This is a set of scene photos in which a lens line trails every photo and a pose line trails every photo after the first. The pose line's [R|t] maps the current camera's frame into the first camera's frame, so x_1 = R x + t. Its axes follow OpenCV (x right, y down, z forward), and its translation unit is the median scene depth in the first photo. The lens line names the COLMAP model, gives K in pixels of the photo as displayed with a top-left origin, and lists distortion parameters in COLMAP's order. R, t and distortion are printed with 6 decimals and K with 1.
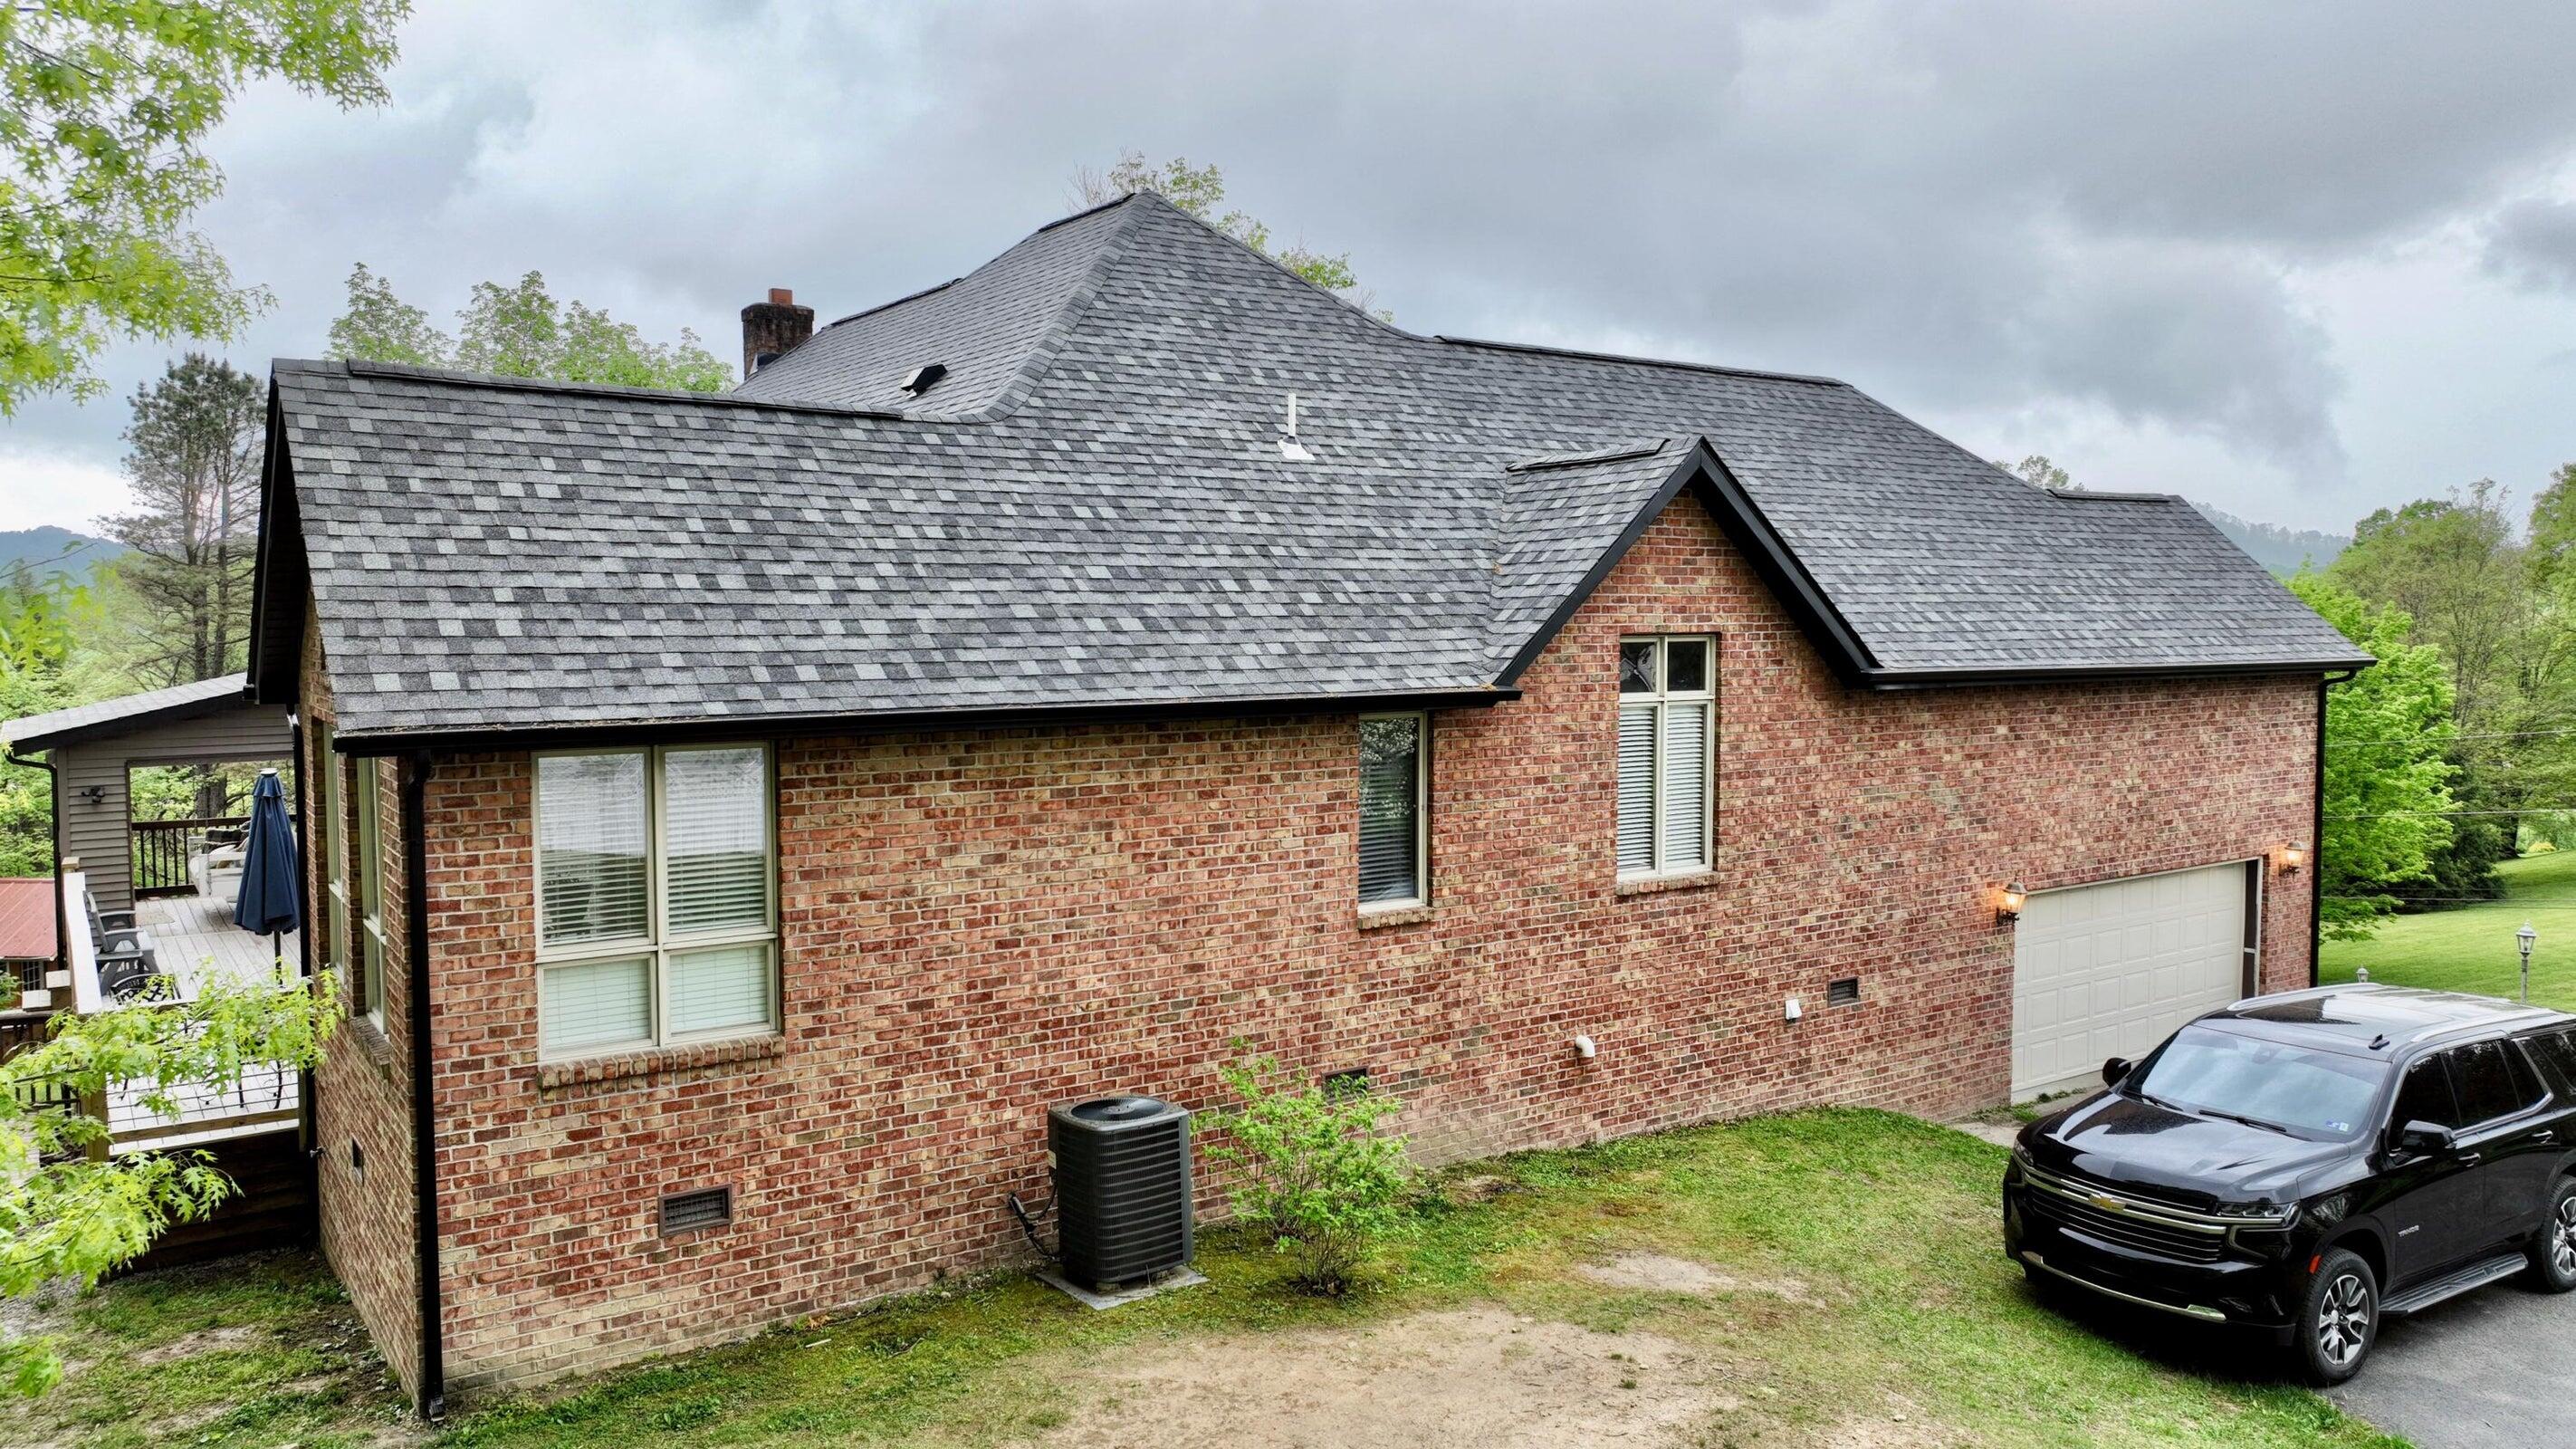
lens RADIAL K [[1809.4, 0, 1288.3], [0, 1809.4, 725.7], [0, 0, 1]] dist [0.001431, 0.012369]
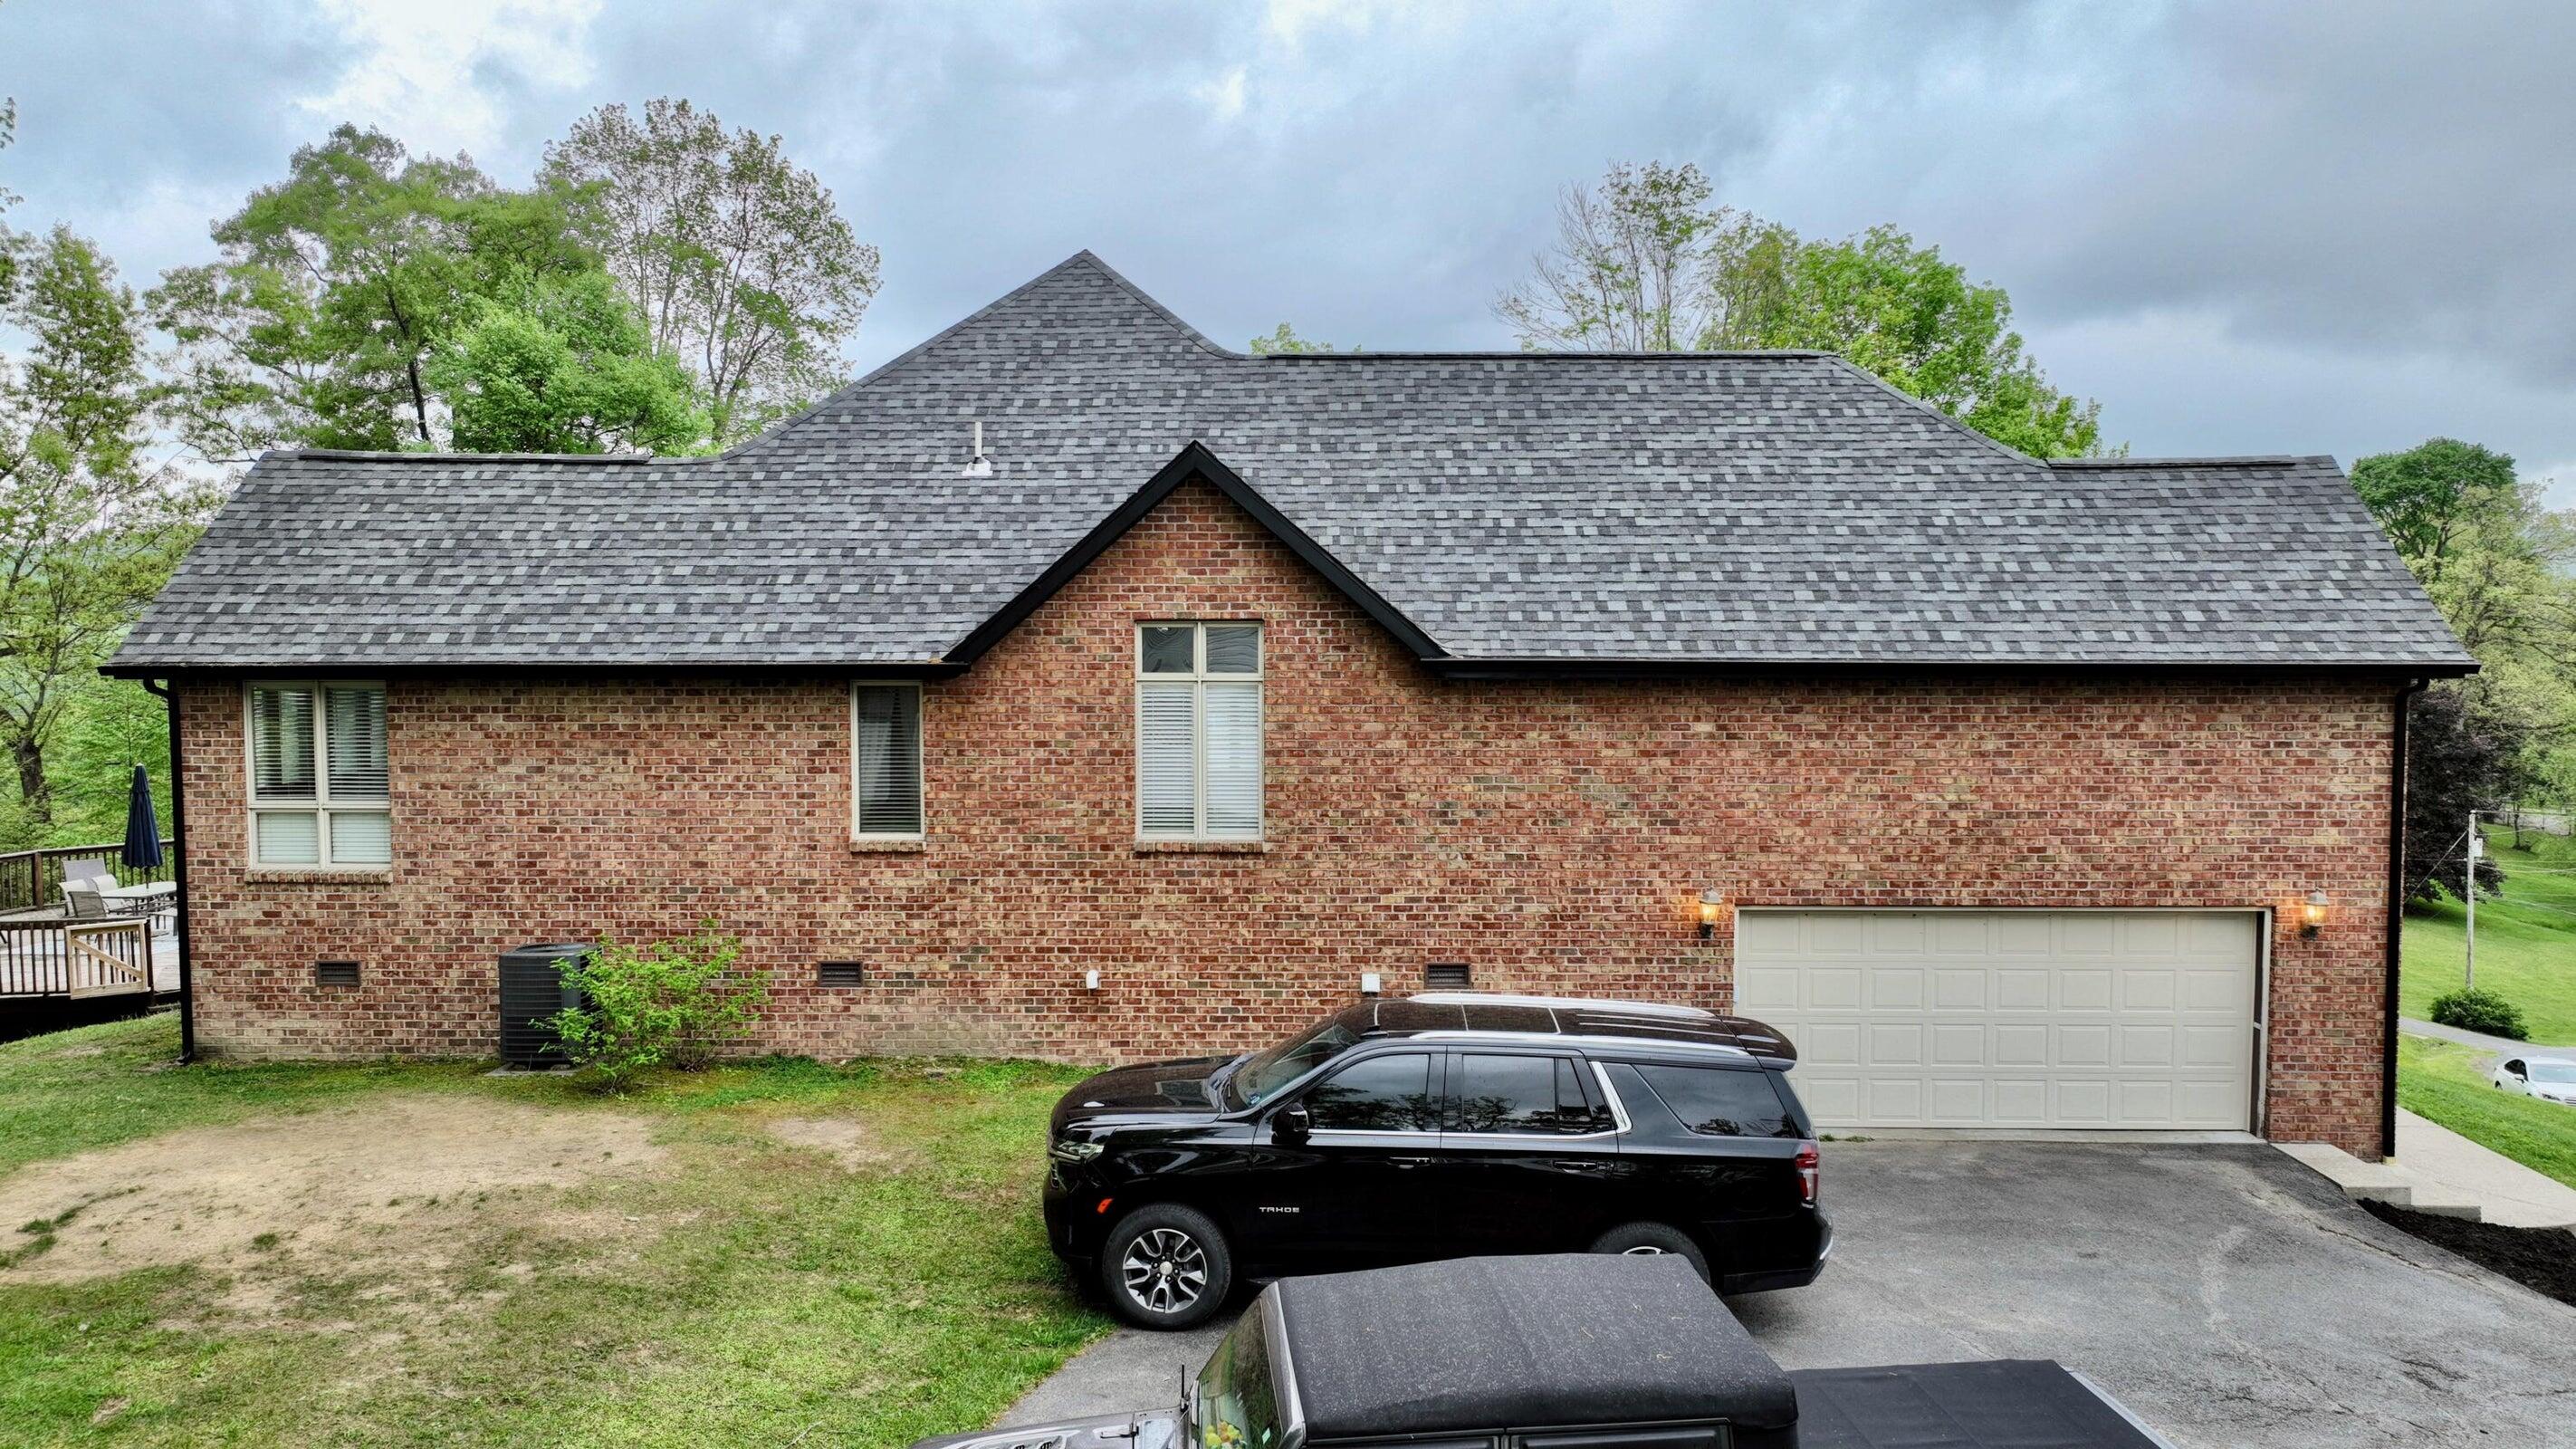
lens RADIAL K [[1809.4, 0, 1292.0], [0, 1809.4, 728.8], [0, 0, 1]] dist [0.001431, 0.012369]
pose [[0.806112, 0.038529, -0.590508, 0.990369], [-0.038643, 0.999176, 0.012440, -0.000438], [0.590500, 0.012791, 0.806936, 0.157014]]
